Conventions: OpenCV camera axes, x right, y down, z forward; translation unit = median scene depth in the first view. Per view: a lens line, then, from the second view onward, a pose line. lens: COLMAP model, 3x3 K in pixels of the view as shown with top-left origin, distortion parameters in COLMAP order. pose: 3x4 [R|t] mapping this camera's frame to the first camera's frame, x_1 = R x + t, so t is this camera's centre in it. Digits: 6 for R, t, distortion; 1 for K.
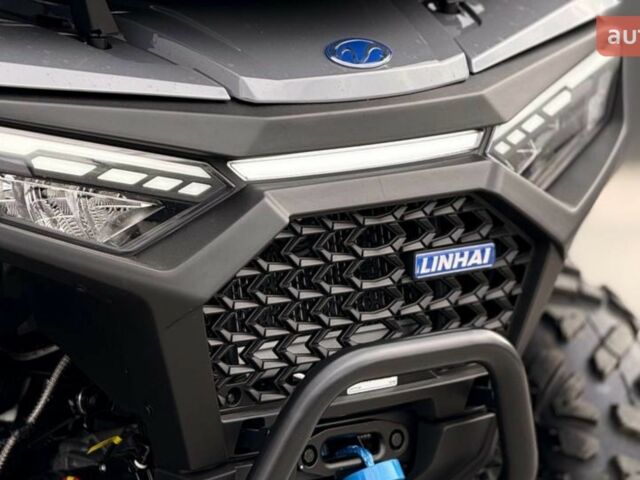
lens RADIAL K [[3959.4, 0, 320.0], [0, 3959.4, 240.0], [0, 0, 1]] dist [0.119444, 35.313987]
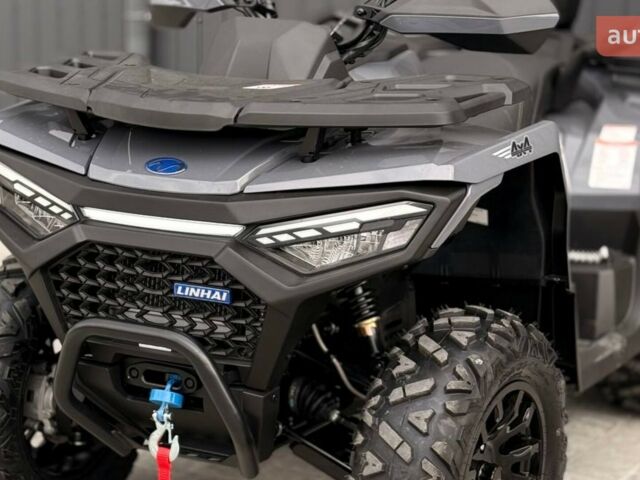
lens RADIAL K [[1585.2, 0, 320.0], [0, 1585.2, 240.0], [0, 0, 1]] dist [0.109708, 0.640552]
pose [[0.333730, 0.194234, -0.922441, 0.707053], [-0.171298, 0.974746, 0.143274, -0.129696], [0.926974, 0.110198, 0.358574, 0.801421]]
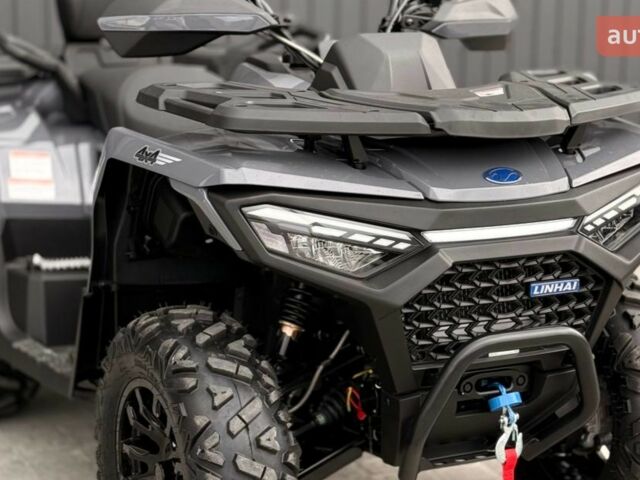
lens RADIAL K [[1585.2, 0, 320.0], [0, 1585.2, 240.0], [0, 0, 1]] dist [0.109708, 0.640552]
pose [[0.968543, 0.049714, -0.243828, 0.109635], [-0.045305, 0.998693, 0.023660, -0.030391], [0.244686, -0.011870, 0.969530, 0.248876]]
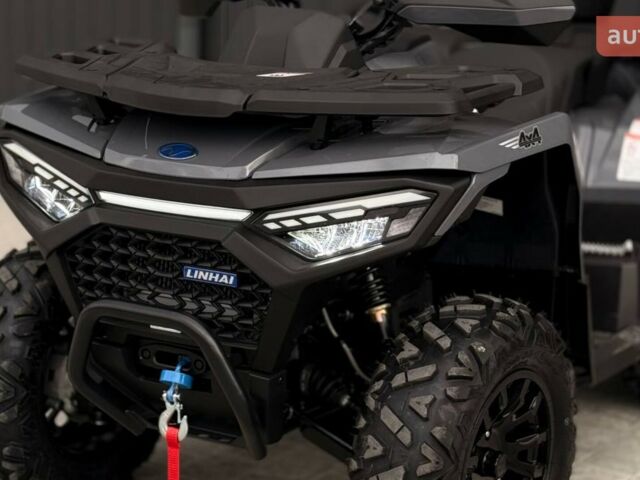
lens RADIAL K [[1585.2, 0, 320.0], [0, 1585.2, 240.0], [0, 0, 1]] dist [0.109708, 0.640552]
pose [[0.287103, 0.203172, -0.936105, 0.727505], [-0.180830, 0.971172, 0.155323, -0.133345], [0.940677, 0.124682, 0.315566, 0.826519]]
